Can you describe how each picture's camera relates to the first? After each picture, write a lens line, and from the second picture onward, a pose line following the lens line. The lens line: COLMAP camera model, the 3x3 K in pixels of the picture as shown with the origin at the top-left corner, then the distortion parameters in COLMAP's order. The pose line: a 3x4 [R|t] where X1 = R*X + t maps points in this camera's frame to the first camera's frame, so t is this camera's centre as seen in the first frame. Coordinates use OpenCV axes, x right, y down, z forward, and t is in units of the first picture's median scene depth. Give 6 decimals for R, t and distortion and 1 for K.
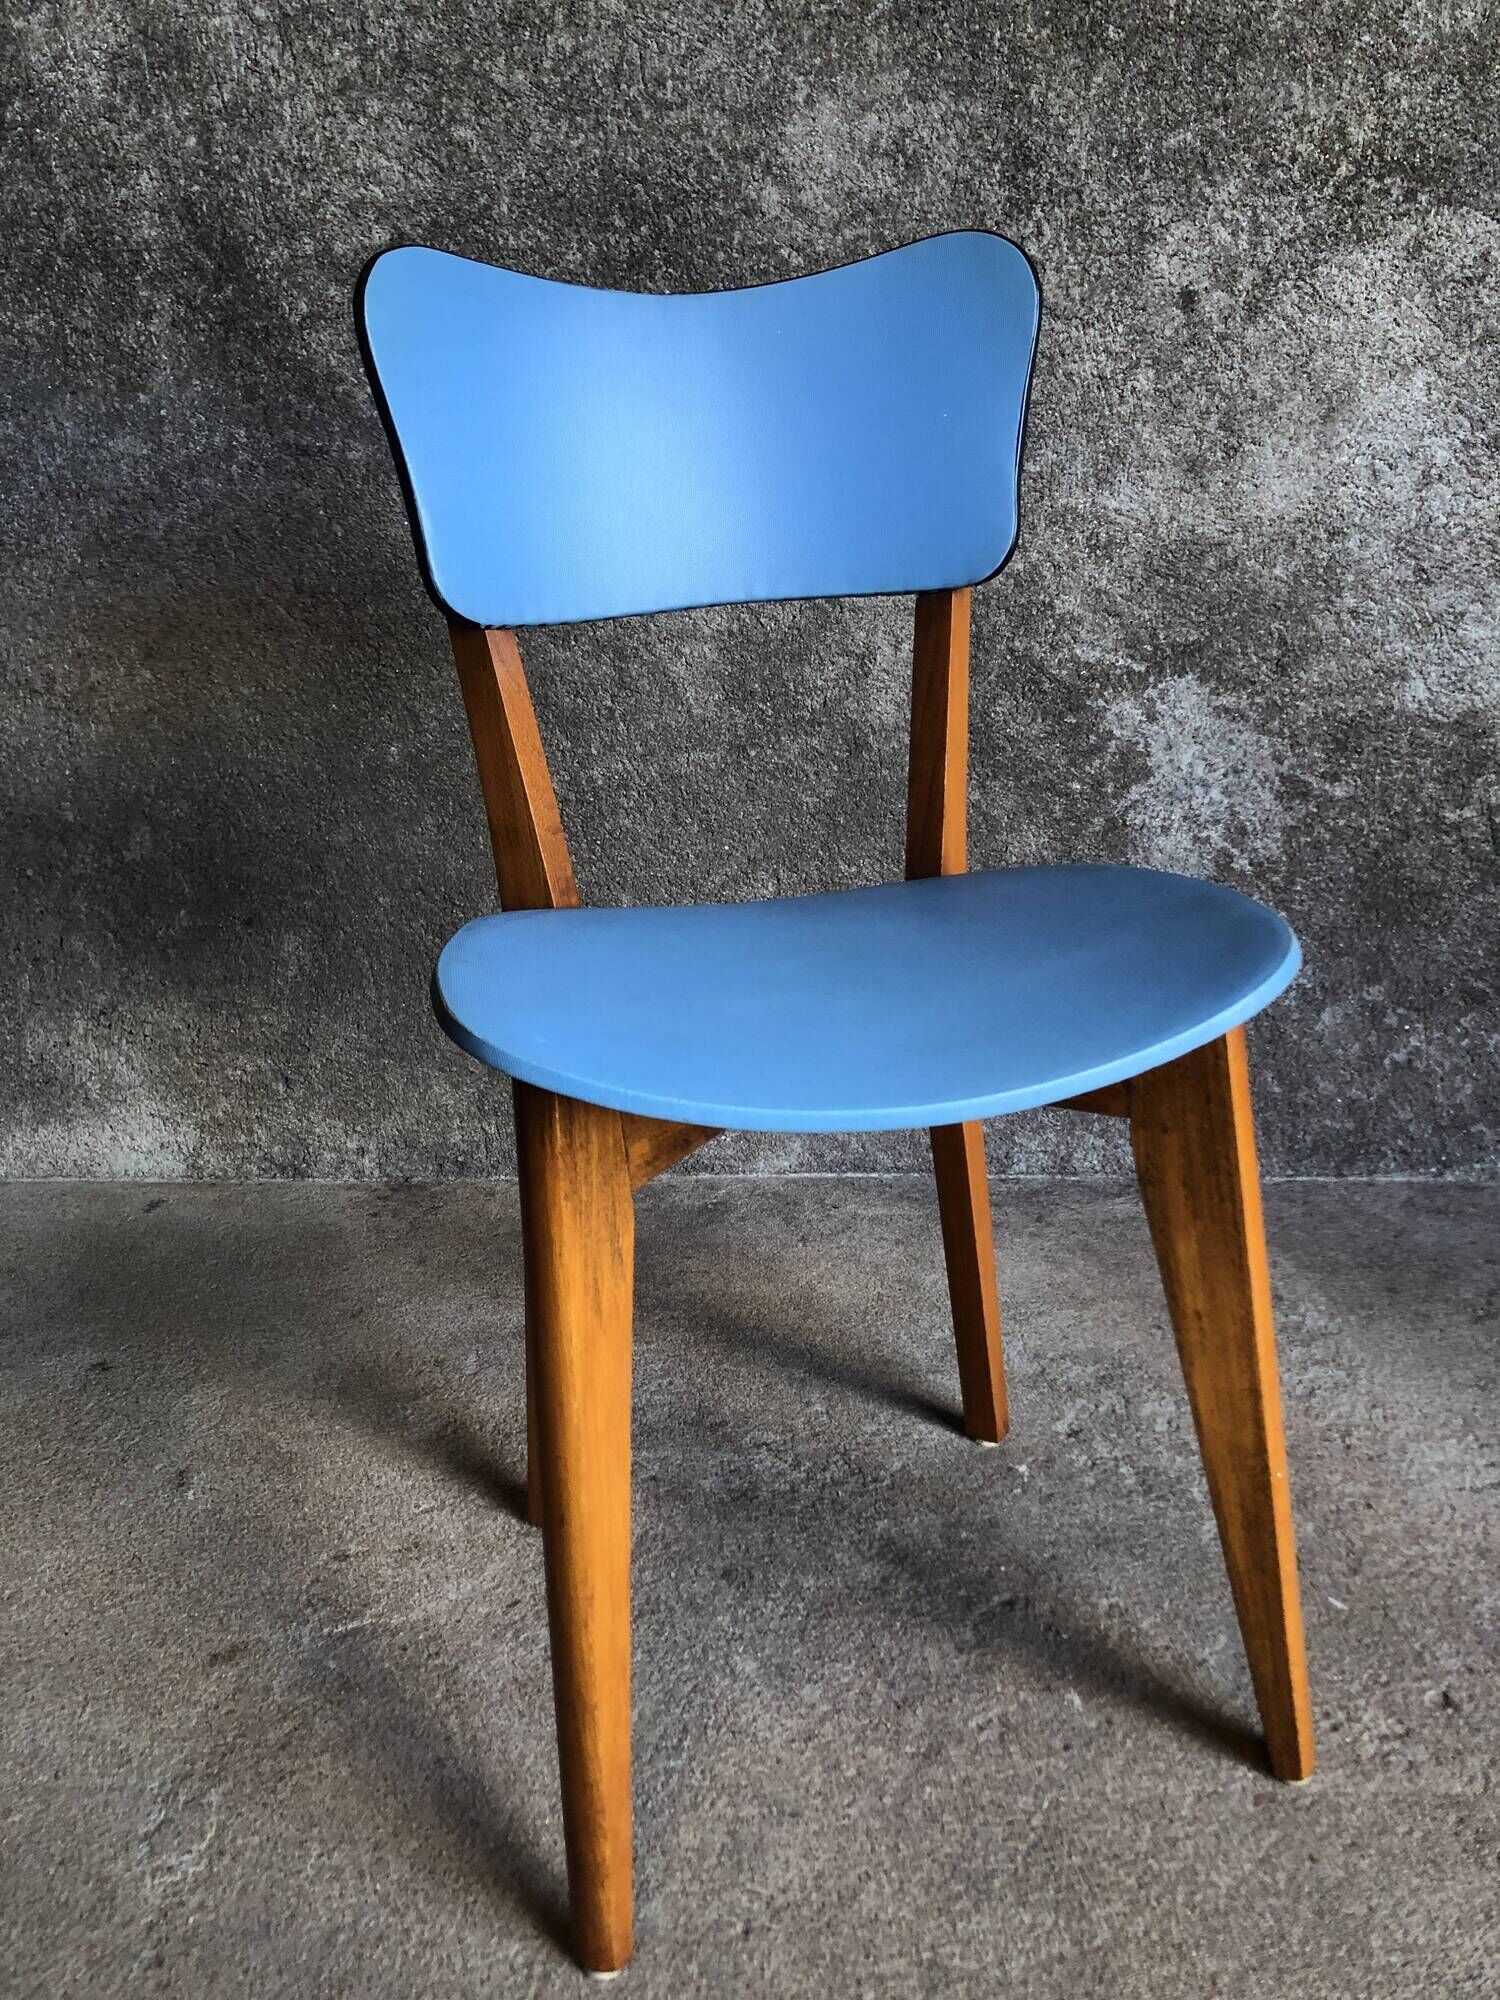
lens RADIAL K [[1639.6, 0, 751.9], [0, 1639.6, 985.5], [0, 0, 1]] dist [0.010885, 0.006147]
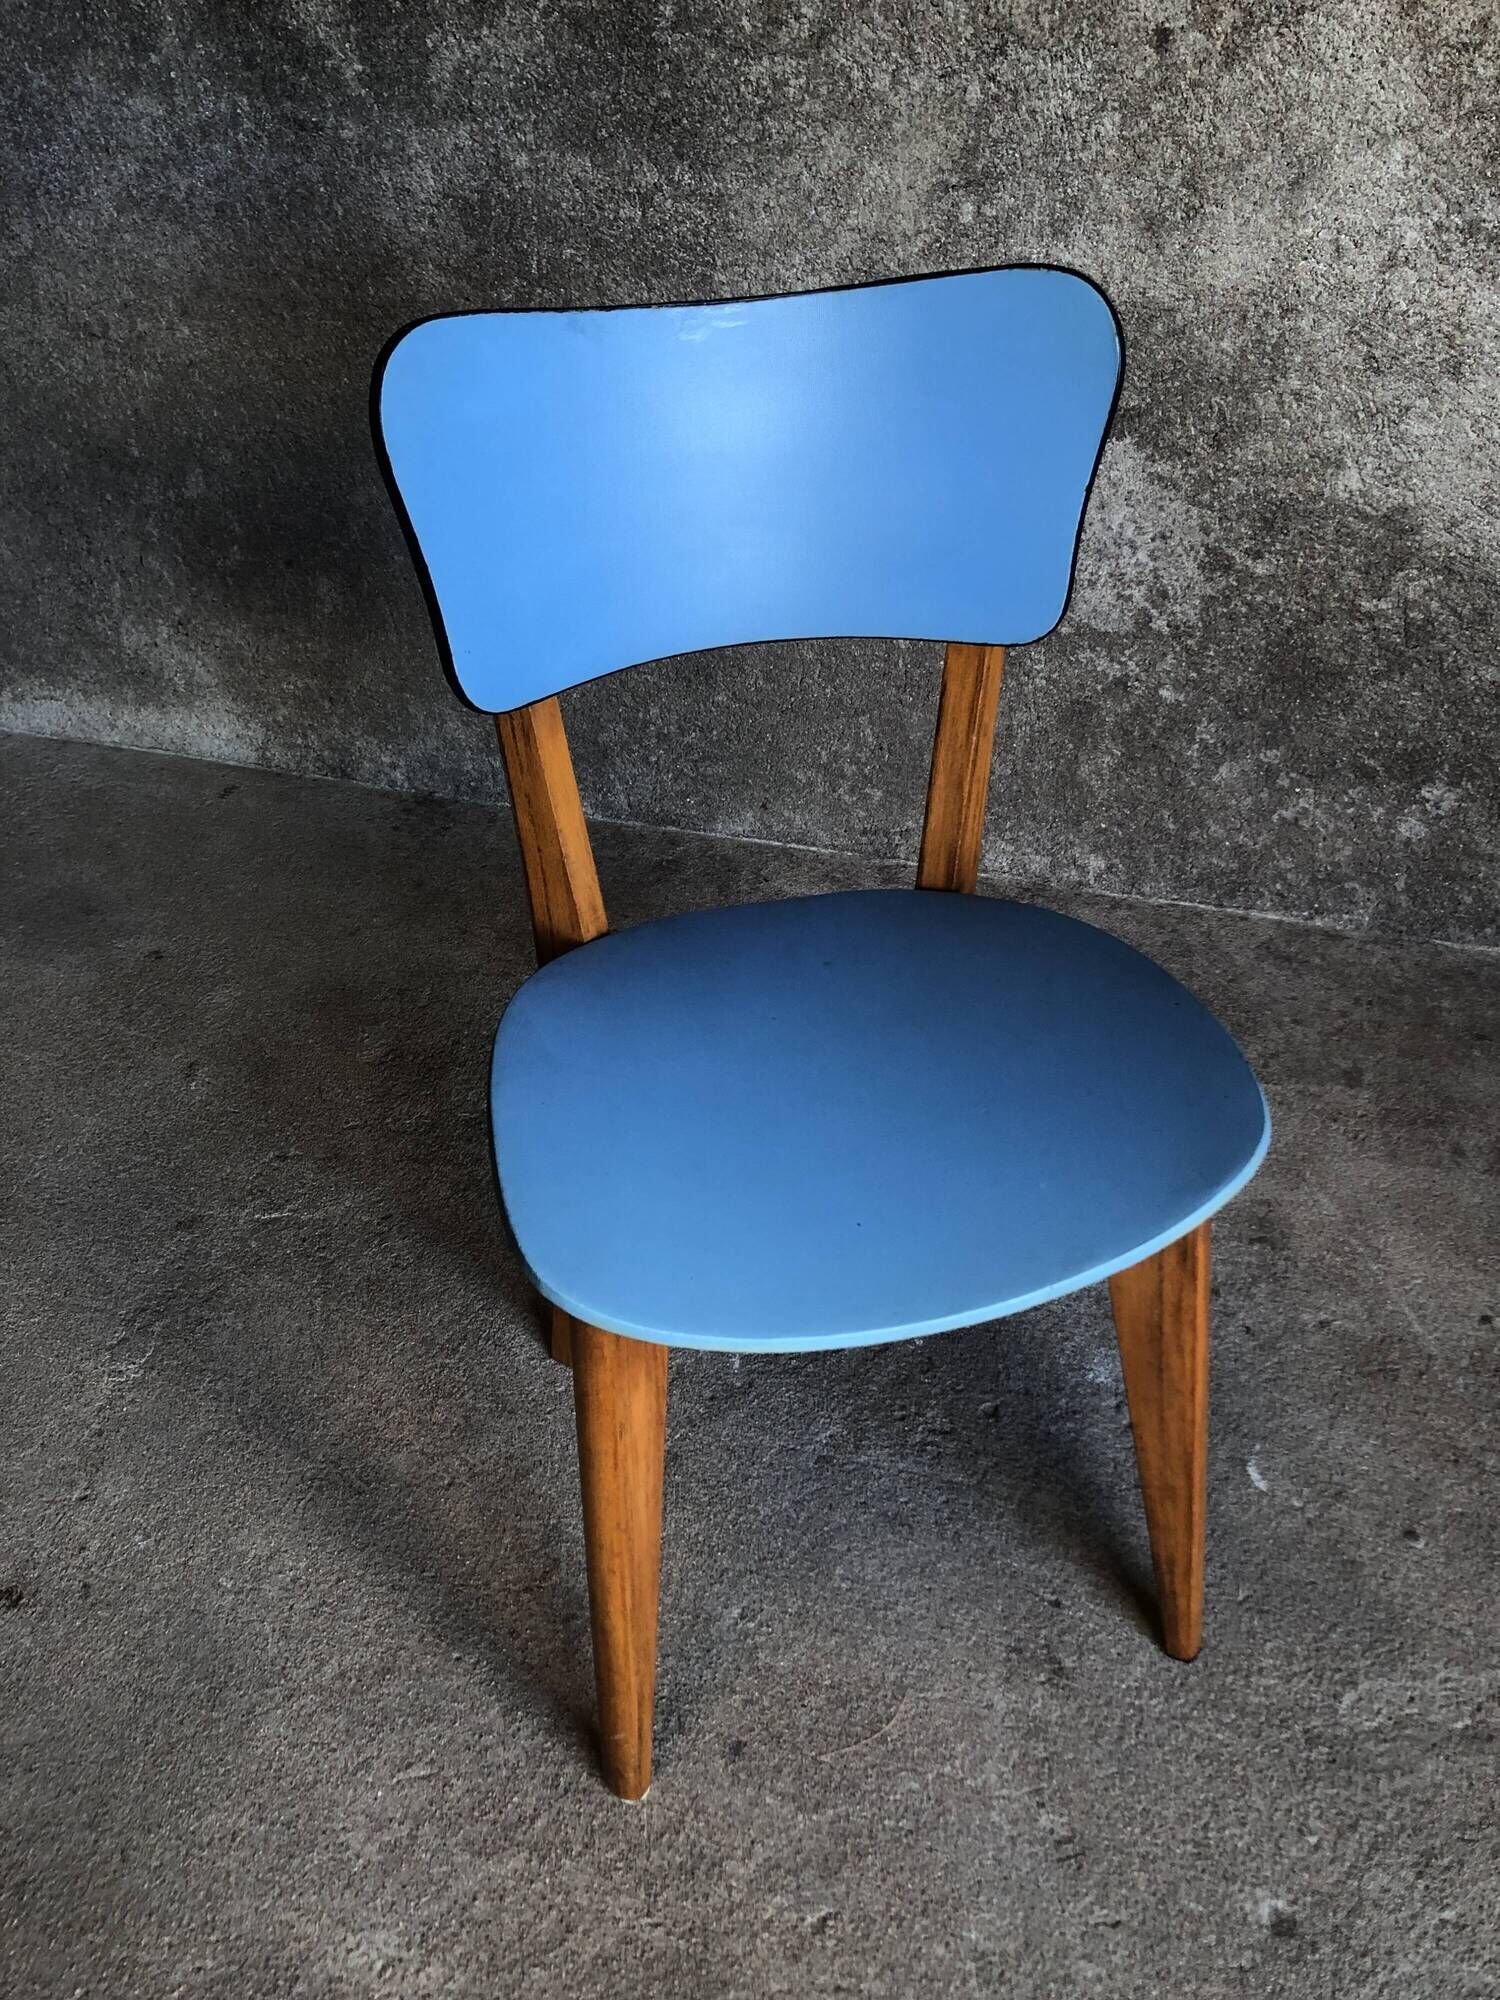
lens RADIAL K [[1639.6, 0, 737.2], [0, 1639.6, 1017.5], [0, 0, 1]] dist [0.010885, 0.006147]
pose [[0.979245, 0.139380, -0.147148, 0.235443], [-0.071557, 0.917007, 0.392399, -0.248326], [0.189628, -0.373726, 0.907948, -0.099863]]
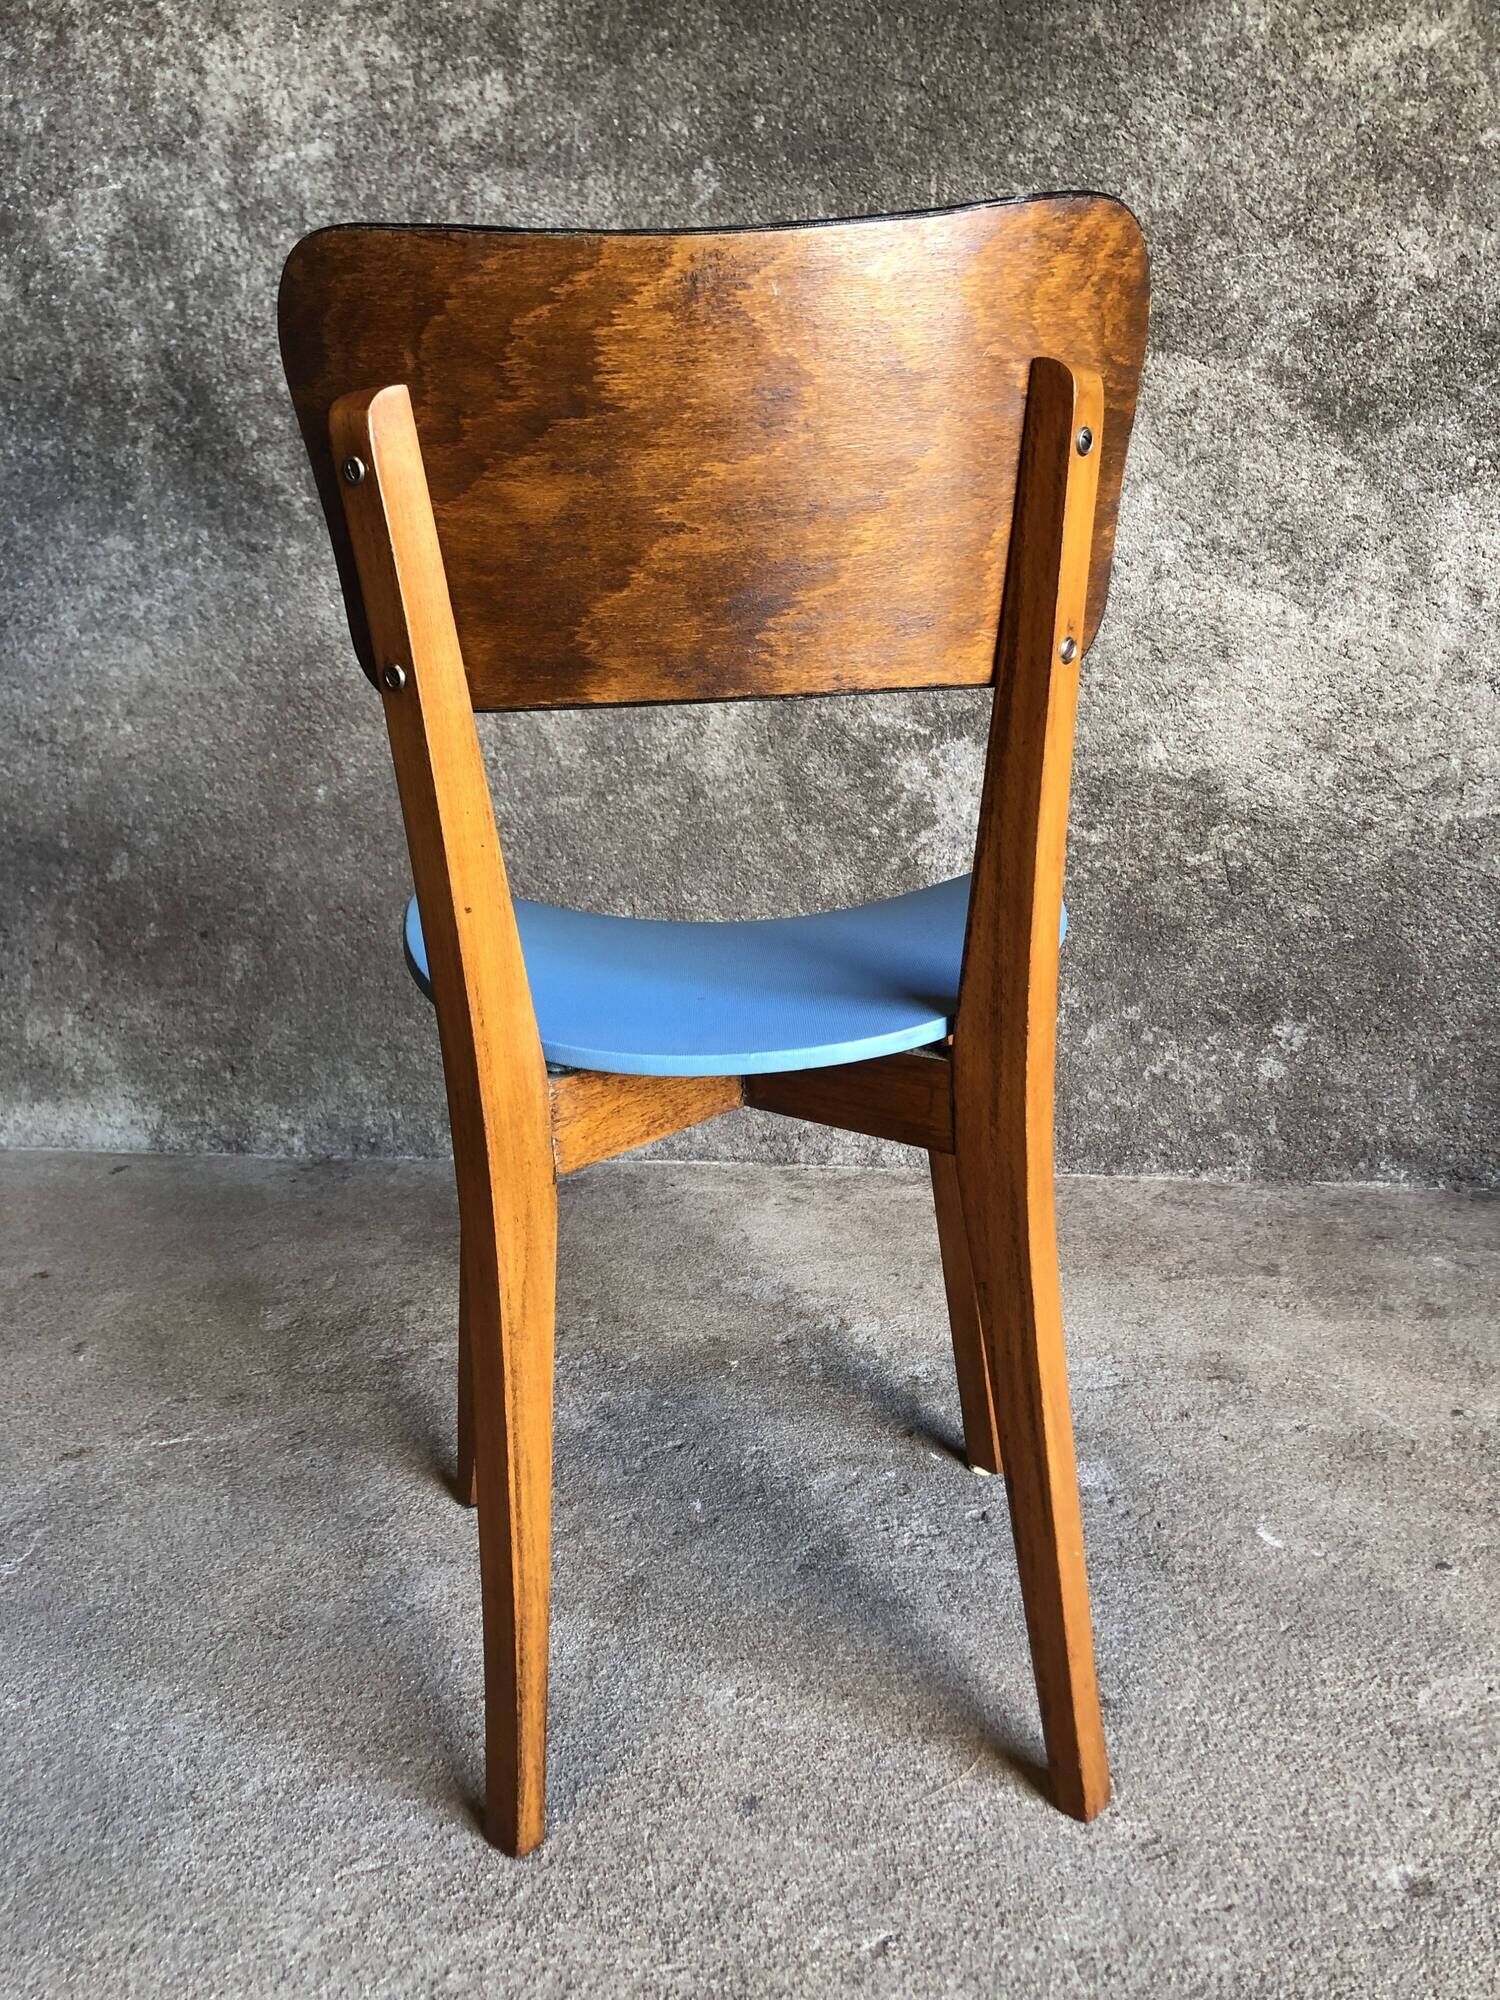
lens RADIAL K [[1639.6, 0, 735.1], [0, 1639.6, 1011.4], [0, 0, 1]] dist [0.010885, 0.006147]
pose [[0.996036, 0.027611, -0.084554, 0.210679], [-0.031835, 0.998290, -0.049021, 0.073716], [0.083056, 0.051518, 0.995212, -0.186925]]
